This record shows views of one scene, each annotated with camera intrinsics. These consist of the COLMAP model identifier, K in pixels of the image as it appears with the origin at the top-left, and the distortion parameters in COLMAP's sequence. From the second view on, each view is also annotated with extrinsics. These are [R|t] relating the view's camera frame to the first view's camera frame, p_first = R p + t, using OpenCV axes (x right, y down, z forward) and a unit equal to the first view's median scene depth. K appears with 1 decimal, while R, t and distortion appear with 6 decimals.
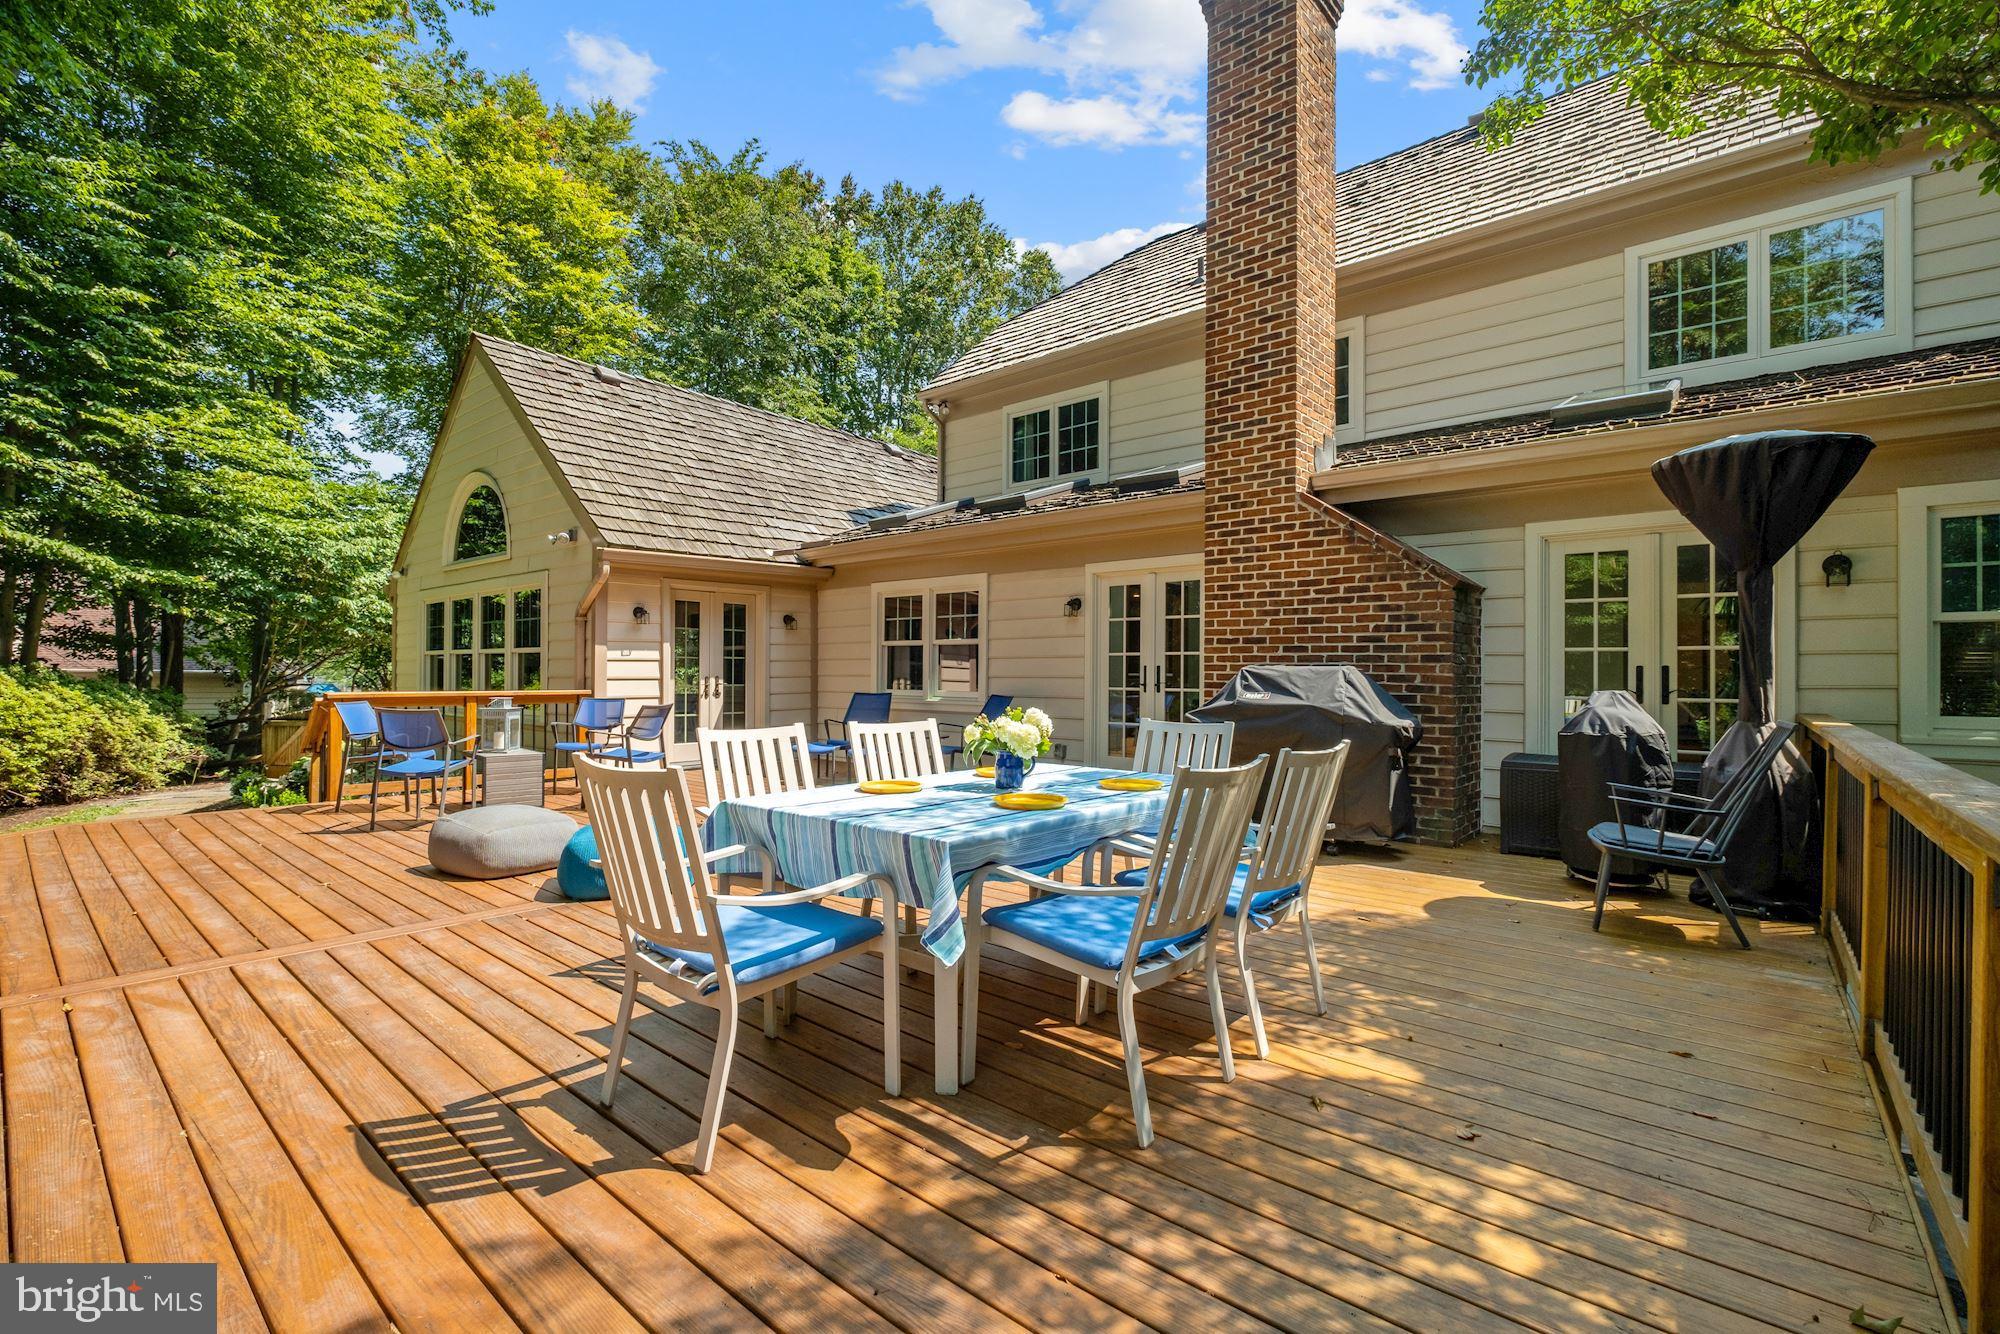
lens RADIAL K [[878.3, 0, 993.9], [0, 878.3, 667.8], [0, 0, 1]] dist [-0.007675, -0.000277]
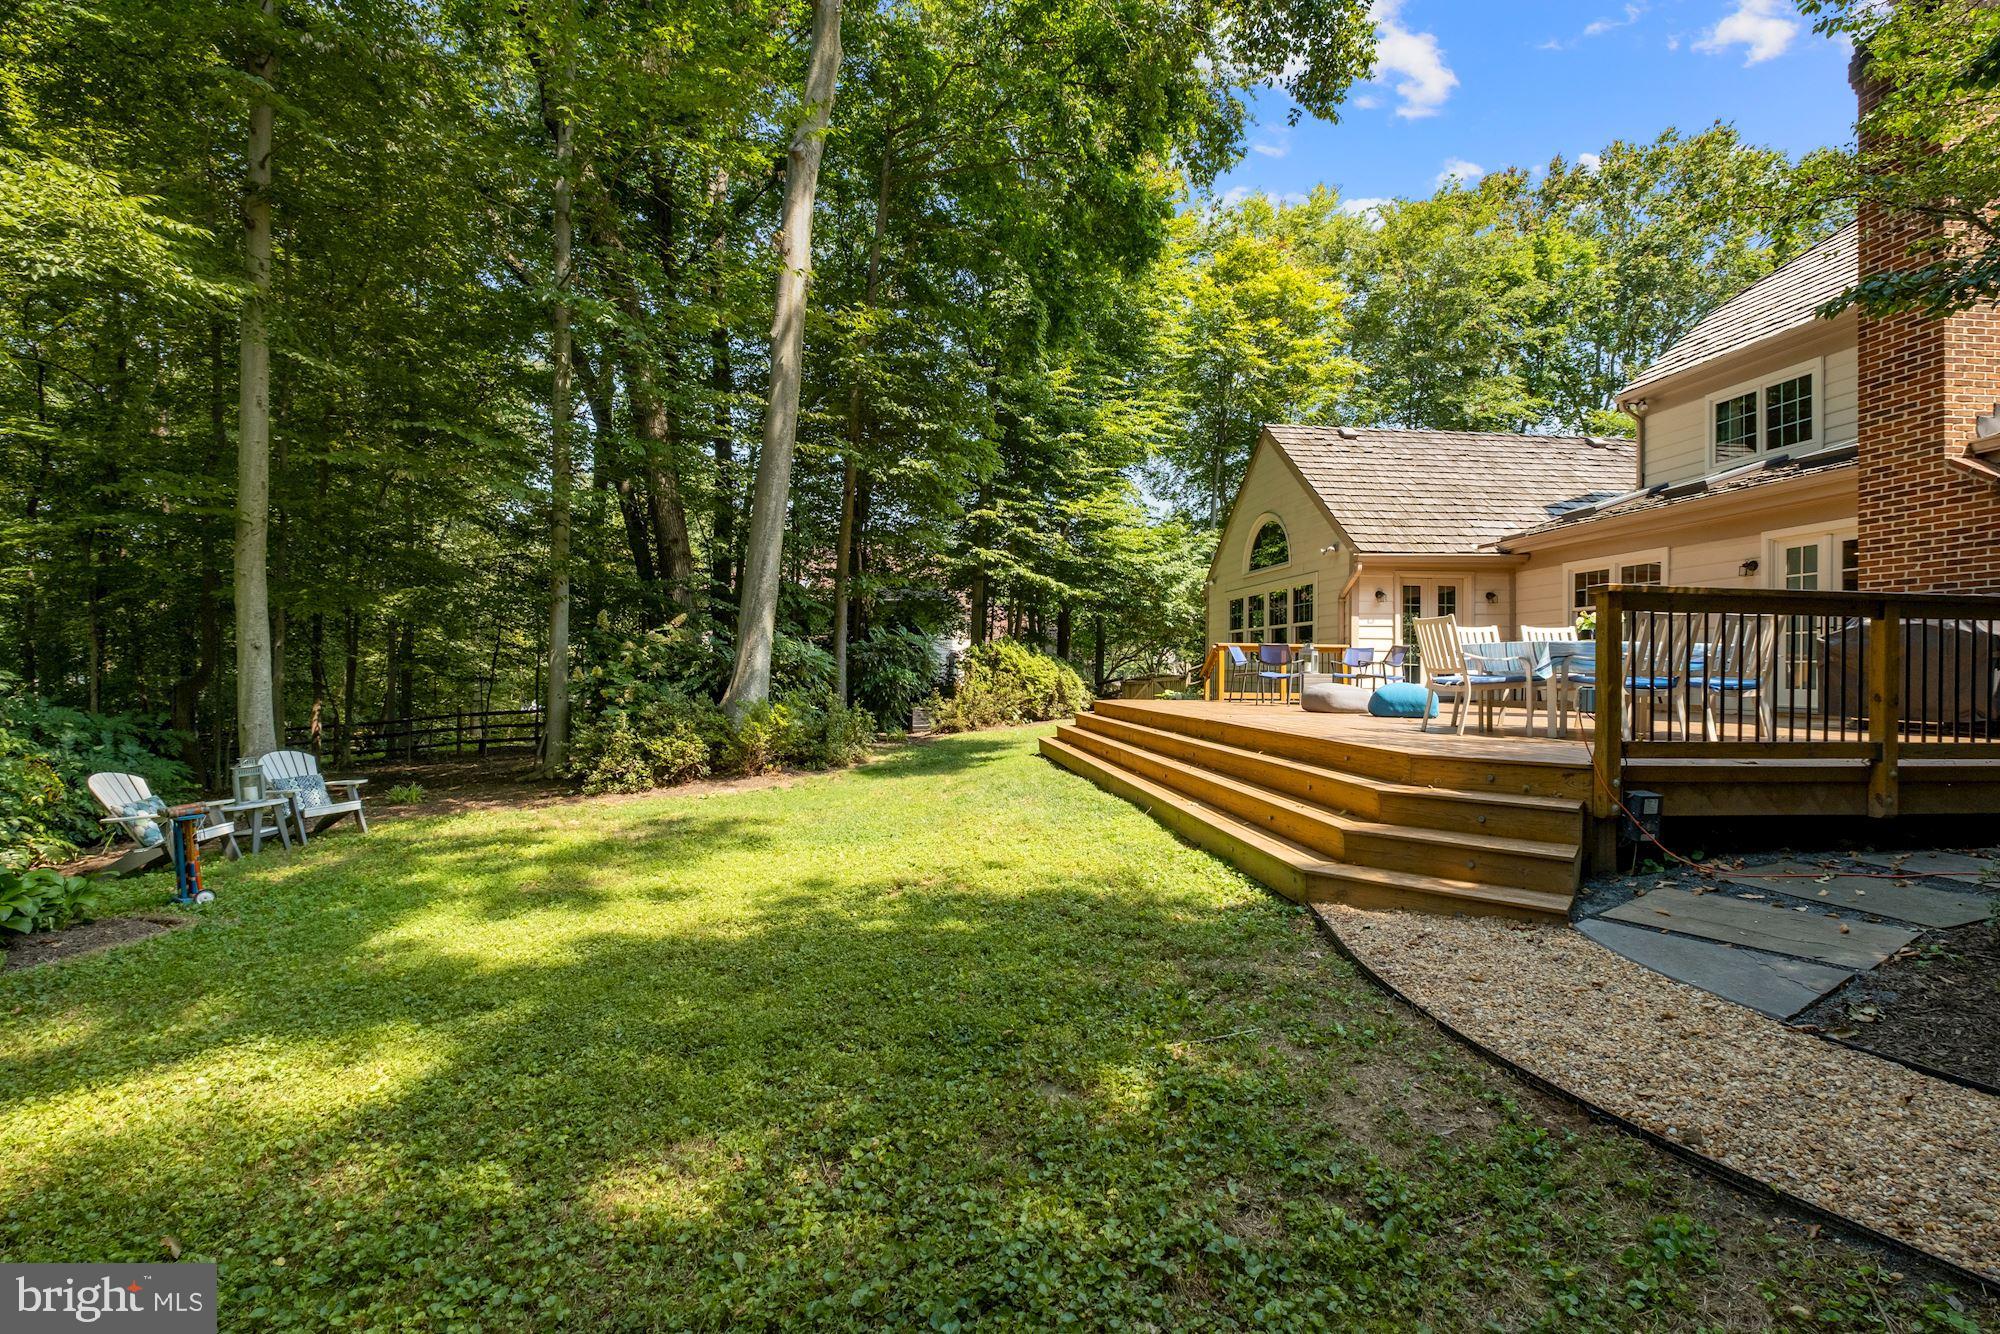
lens RADIAL K [[878.3, 0, 984.8], [0, 878.3, 668.6], [0, 0, 1]] dist [-0.007675, -0.000277]
pose [[0.728609, -0.001299, -0.684929, 0.107835], [-0.000390, 0.999997, -0.002311, 0.054265], [0.684930, 0.001951, 0.728607, -0.452372]]
